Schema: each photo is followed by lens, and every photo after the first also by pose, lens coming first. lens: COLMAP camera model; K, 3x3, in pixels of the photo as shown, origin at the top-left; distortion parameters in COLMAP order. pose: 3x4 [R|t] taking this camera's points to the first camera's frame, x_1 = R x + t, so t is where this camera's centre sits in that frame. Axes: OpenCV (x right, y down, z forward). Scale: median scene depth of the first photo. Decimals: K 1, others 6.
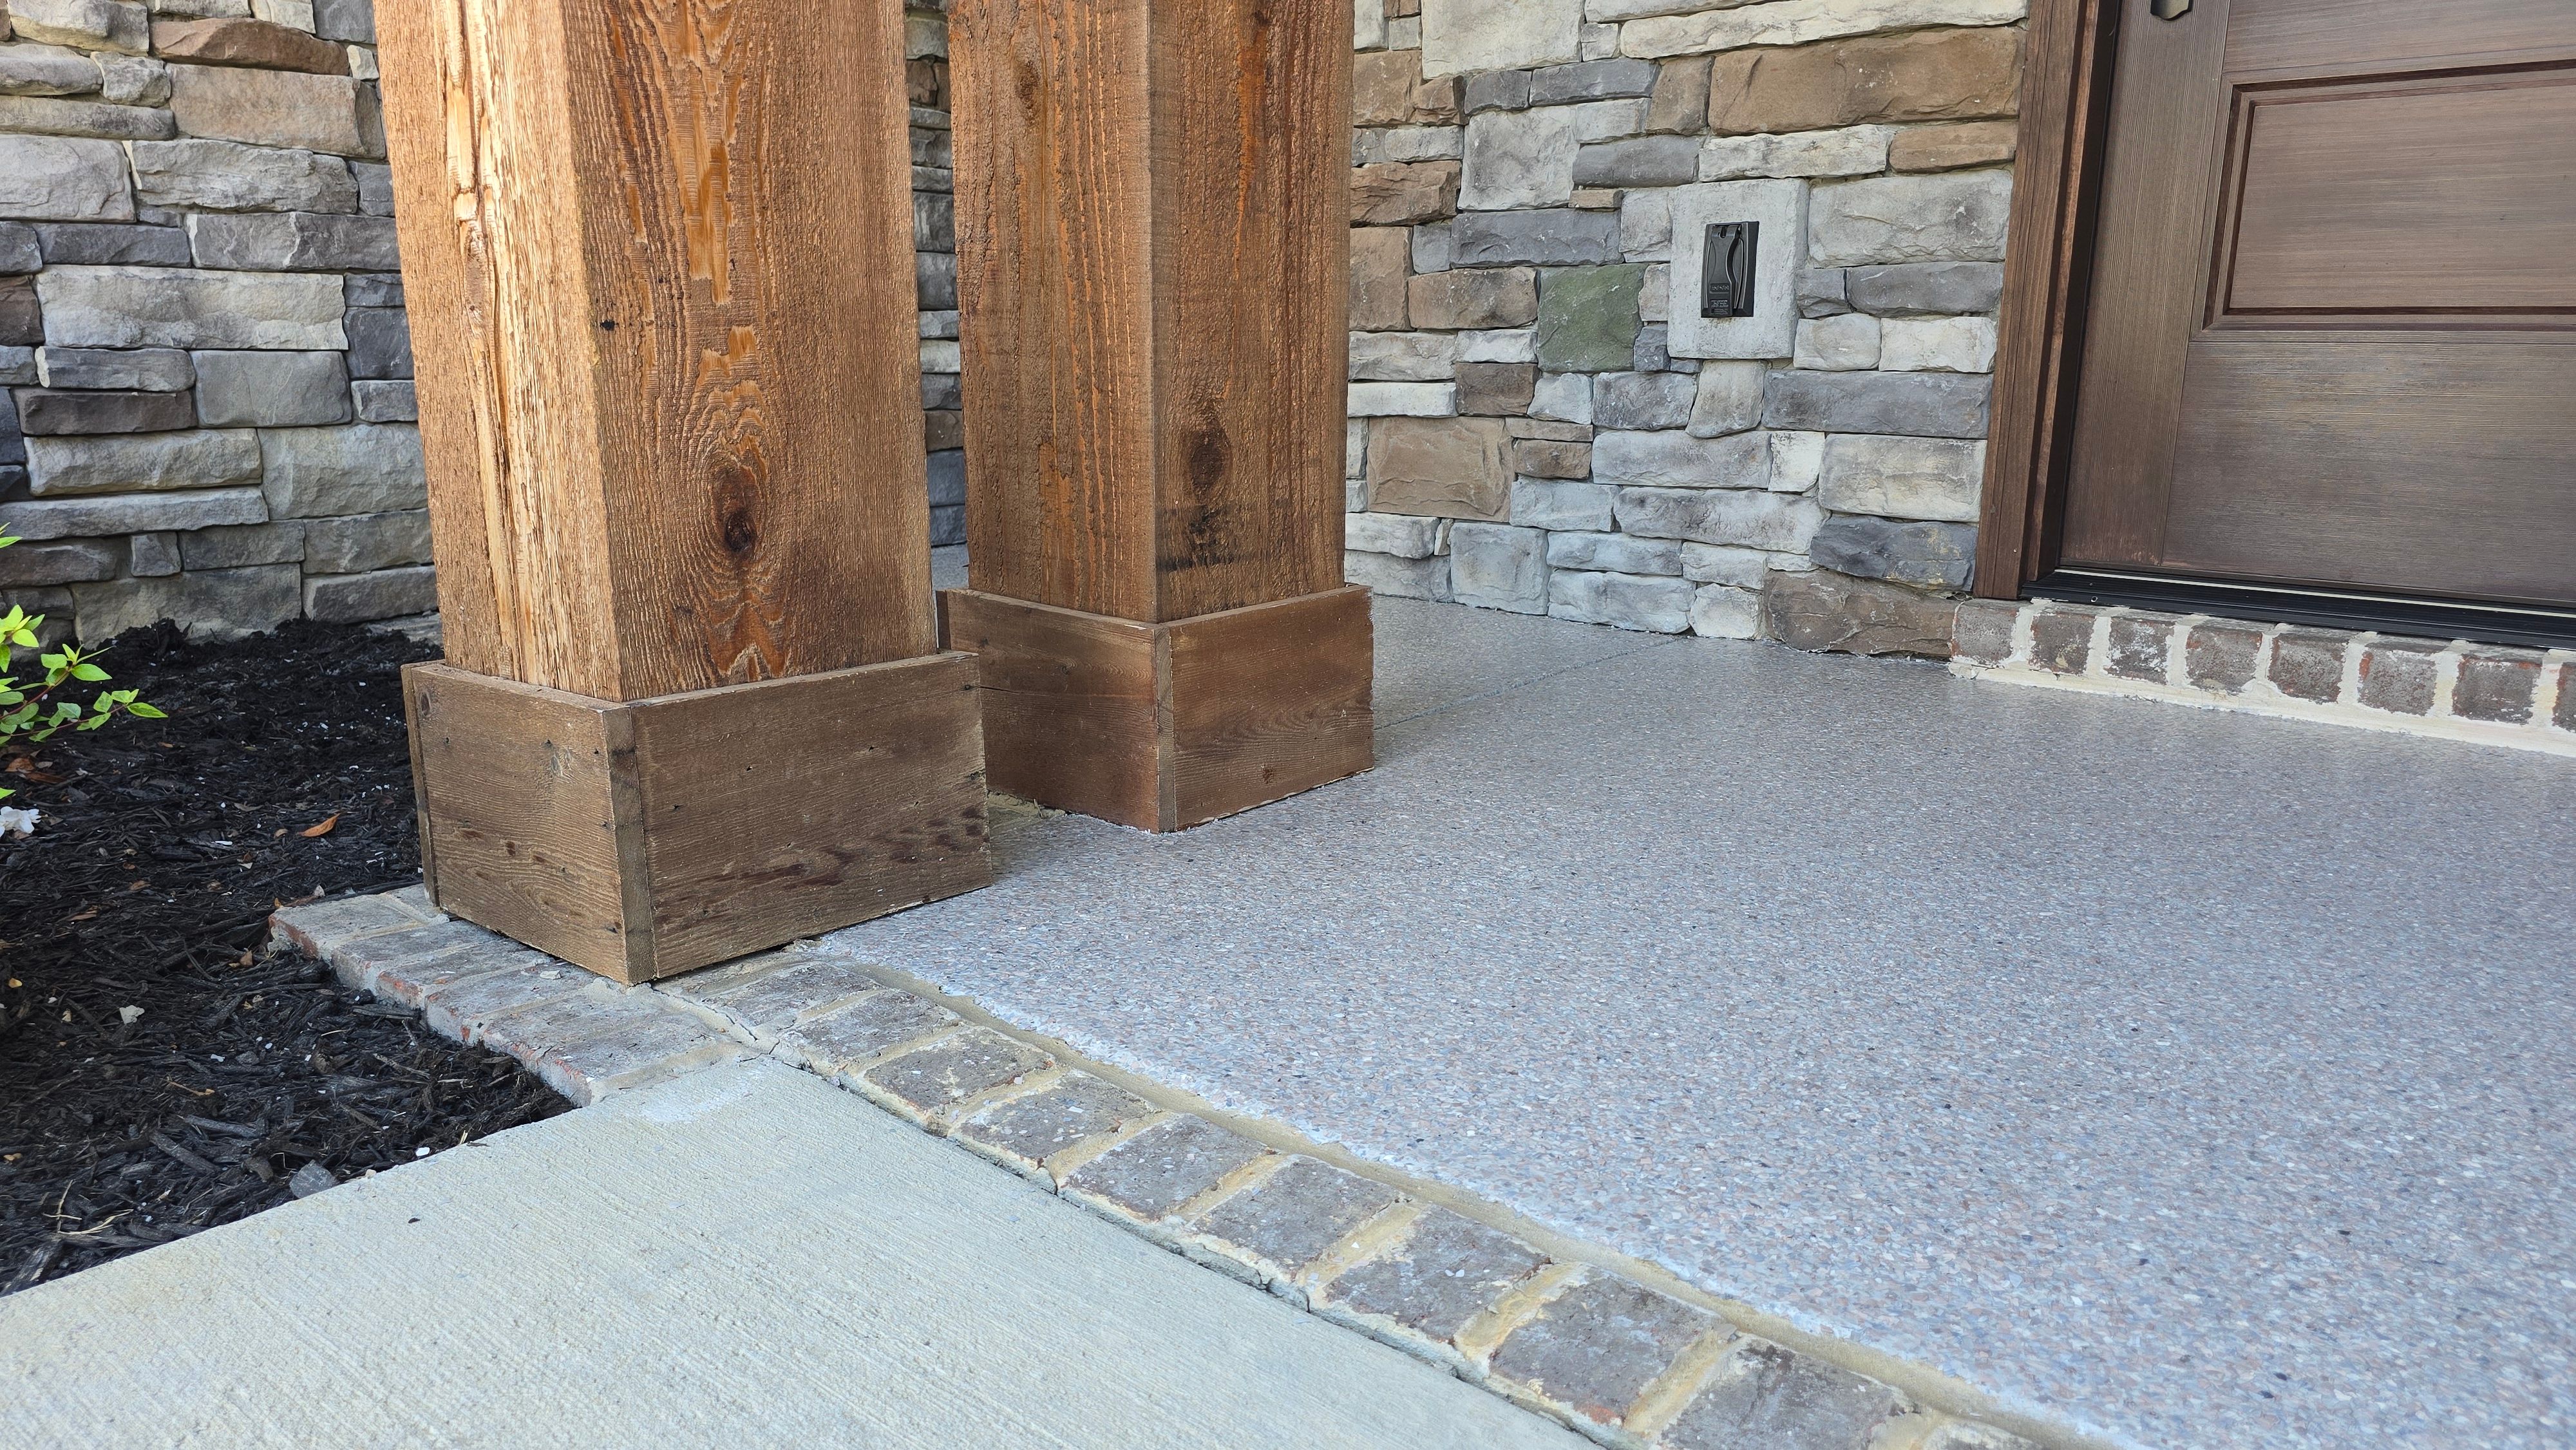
lens RADIAL K [[1727.8, 0, 1284.2], [0, 1727.8, 732.0], [0, 0, 1]] dist [0.074000, -0.074838]
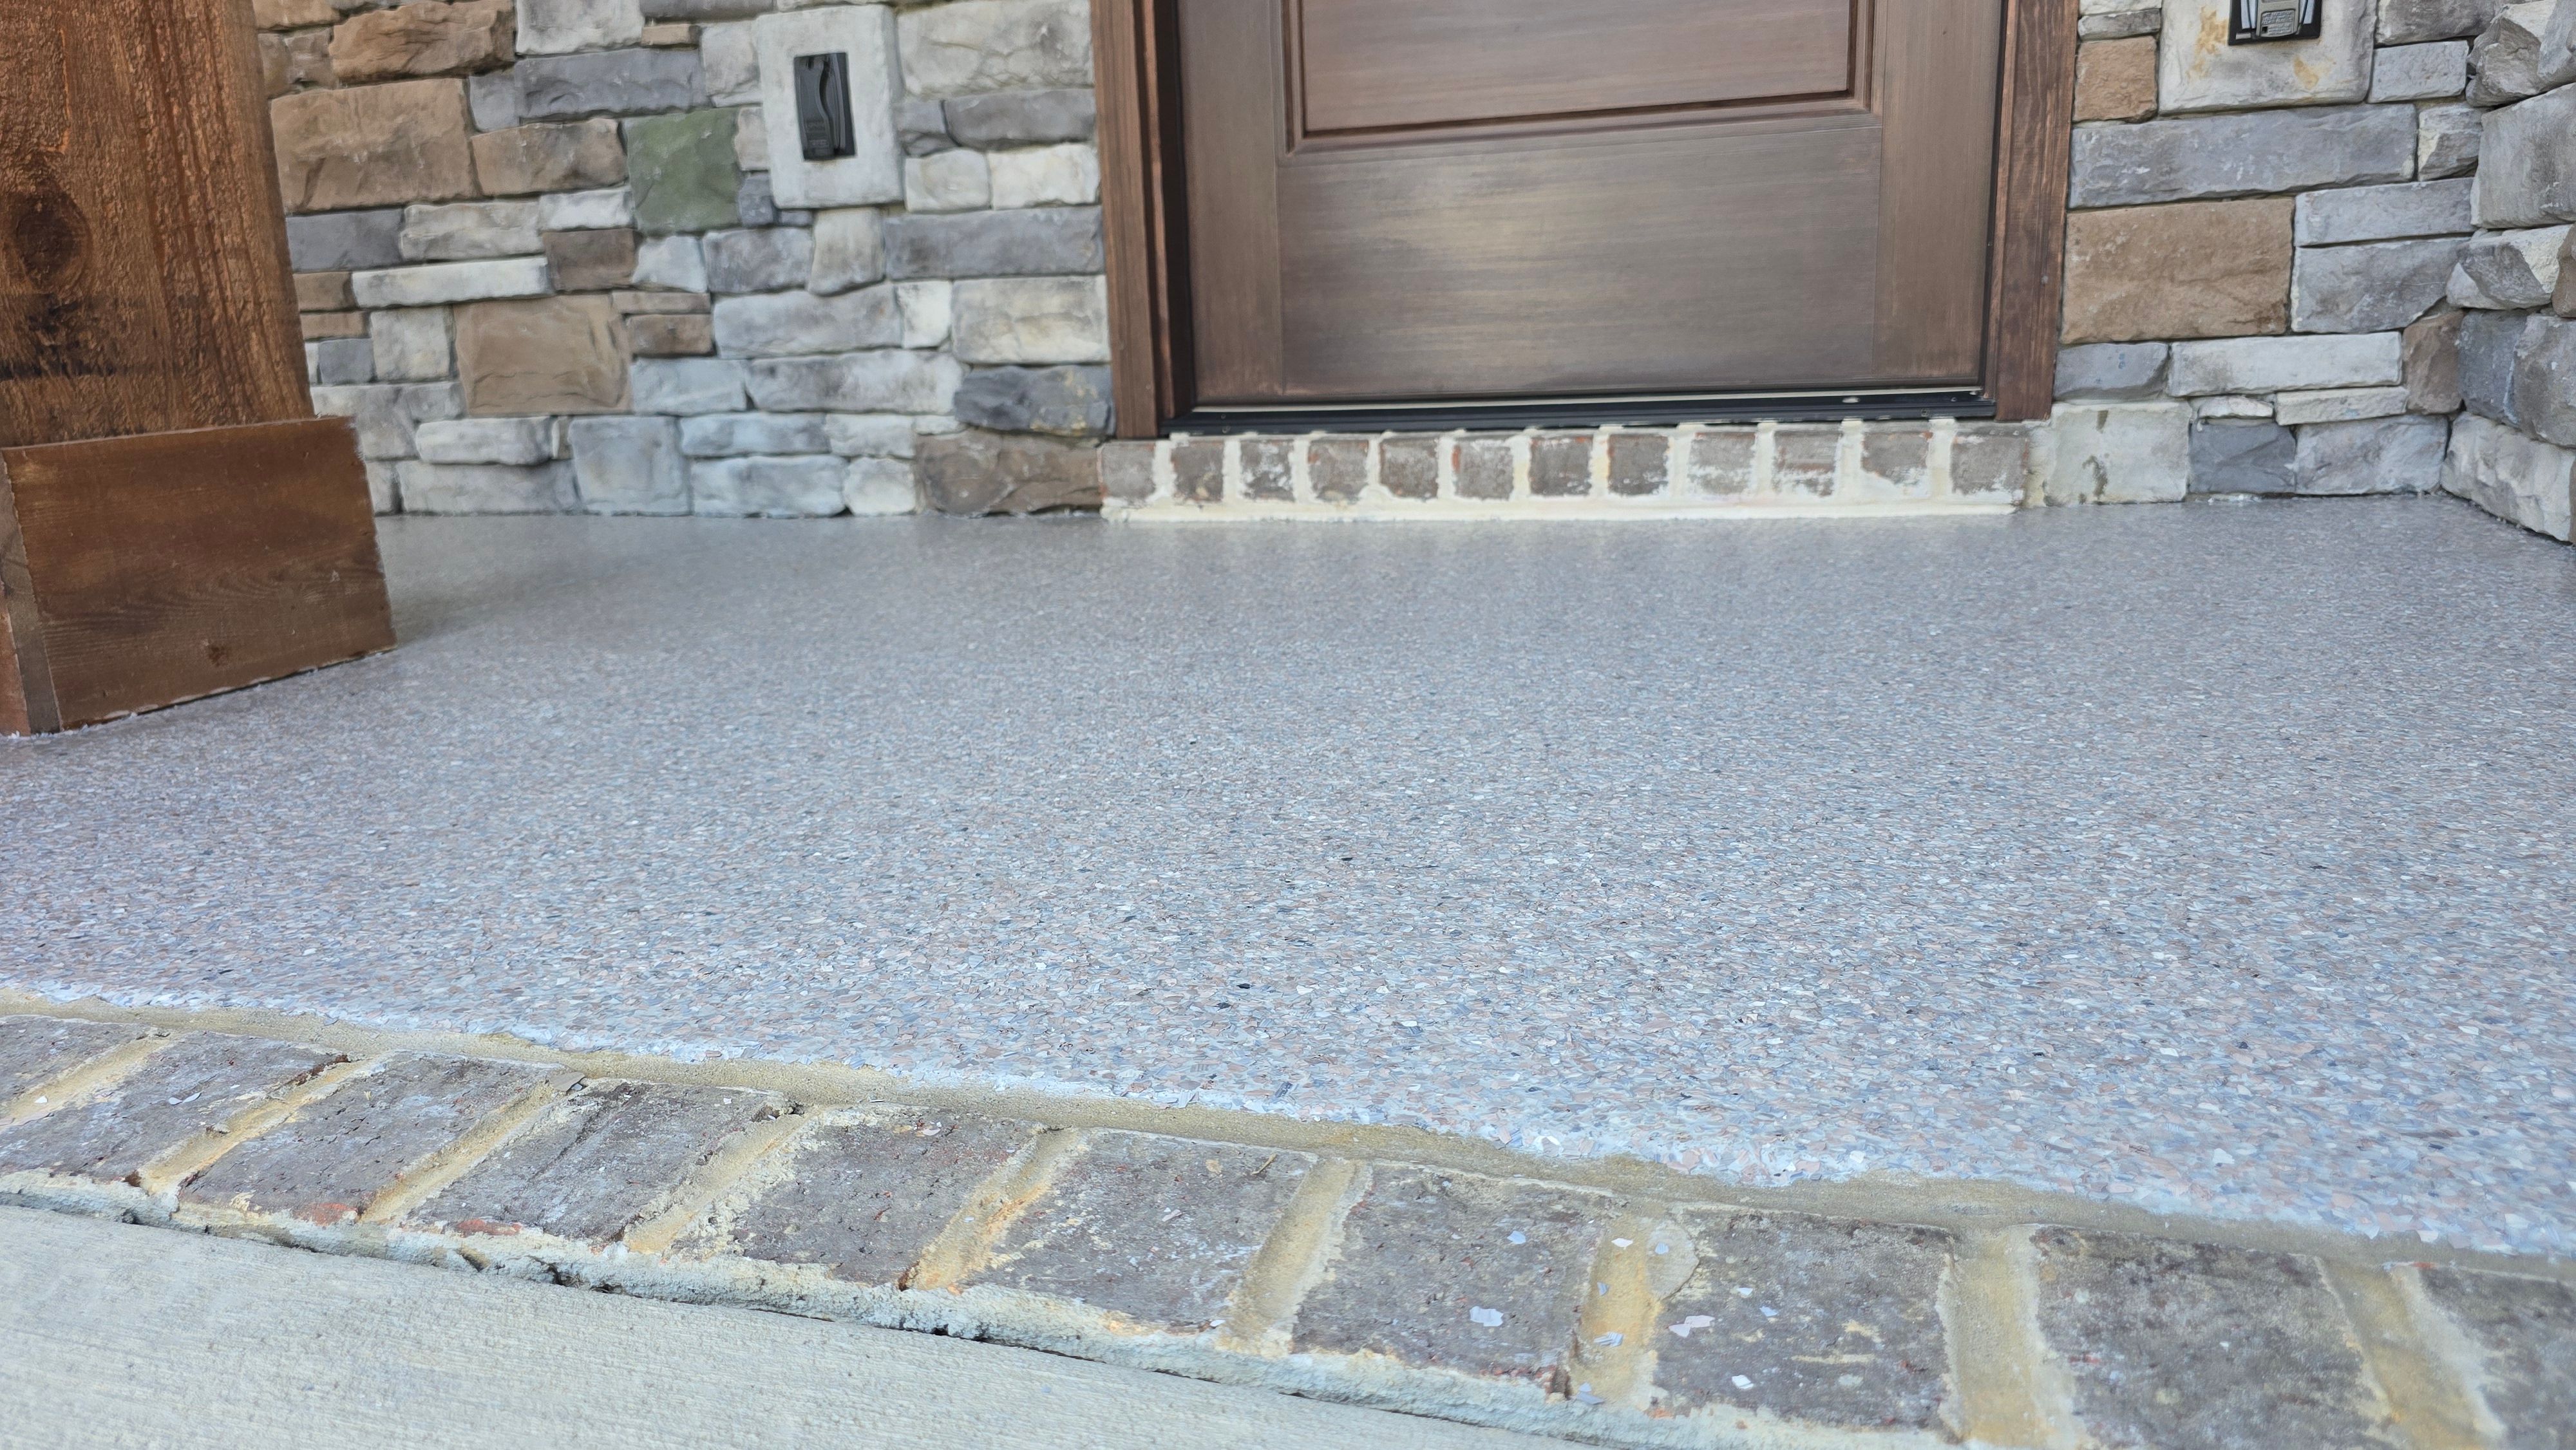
lens RADIAL K [[1742.0, 0, 1280.9], [0, 1742.0, 724.4], [0, 0, 1]] dist [0.062994, -0.077261]
pose [[0.920538, -0.121372, 0.371321, 0.102529], [0.126406, 0.991919, 0.010853, 0.083976], [-0.369638, 0.036946, 0.928441, 0.072805]]
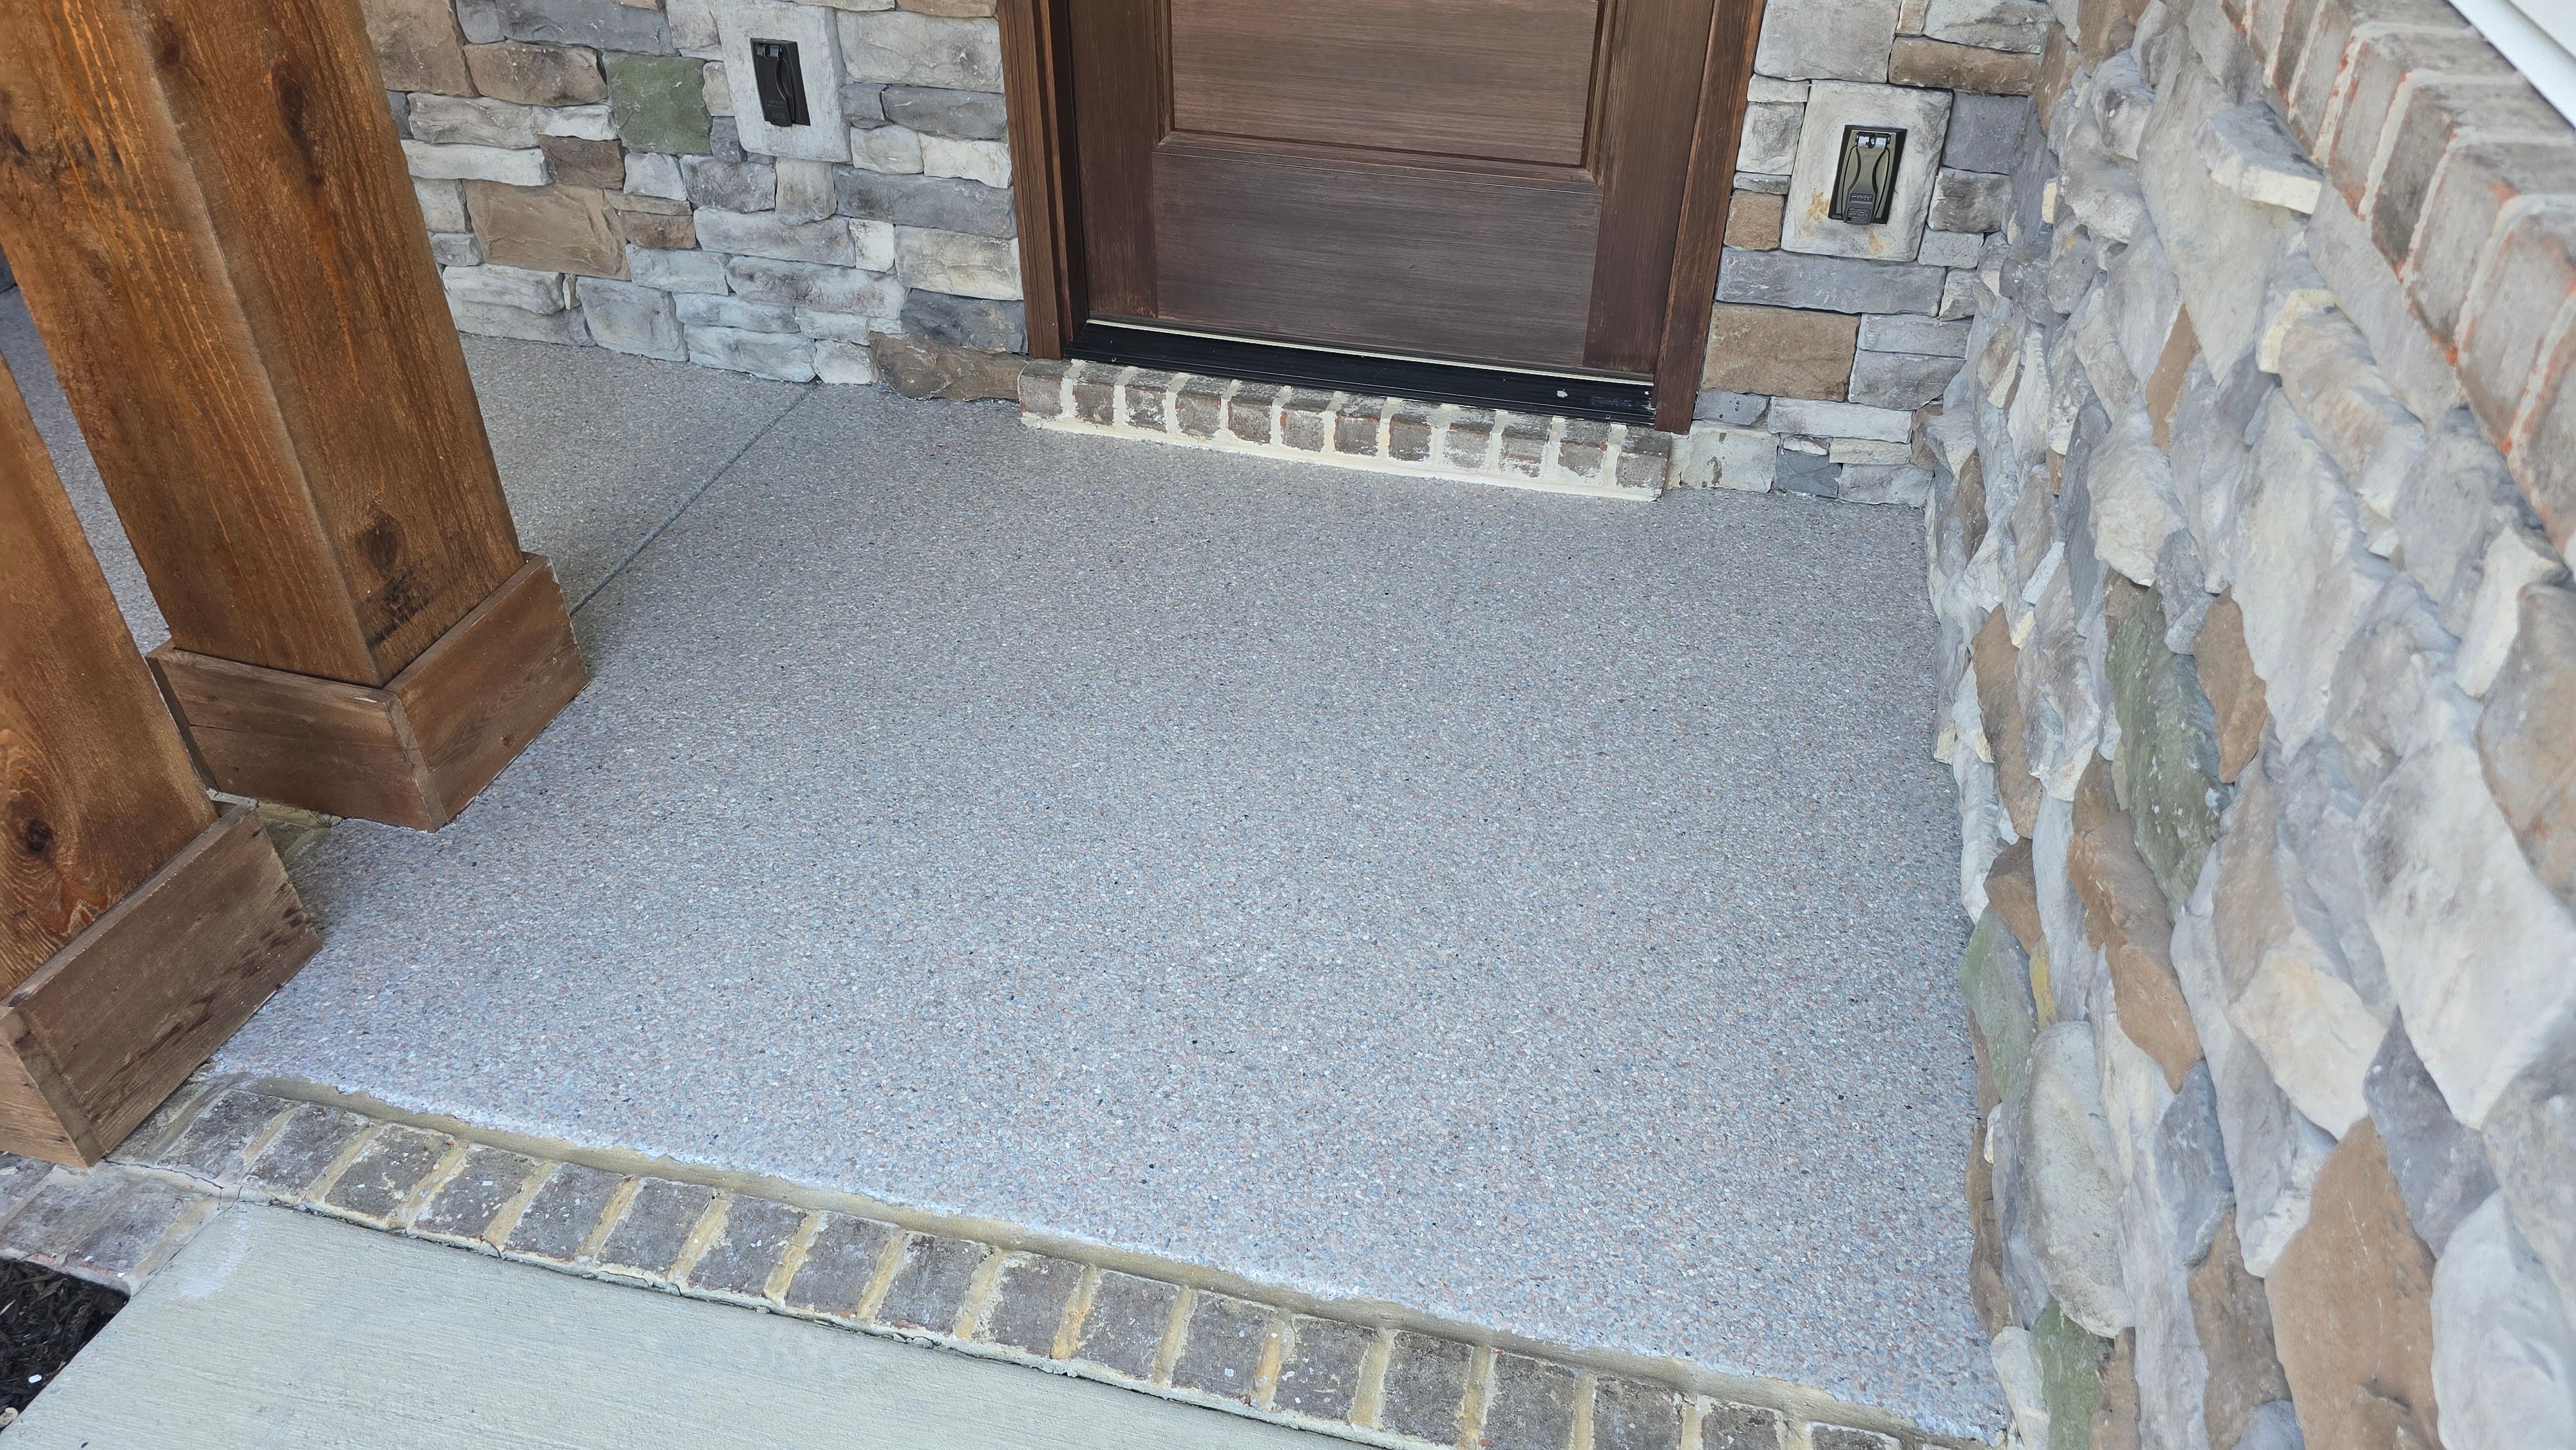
lens RADIAL K [[1727.8, 0, 1284.2], [0, 1727.8, 732.0], [0, 0, 1]] dist [0.074000, -0.074838]
pose [[0.893629, -0.266198, 0.361340, 0.029297], [0.096818, 0.900495, 0.423952, -0.364522], [-0.438240, -0.343872, 0.830481, -0.241352]]
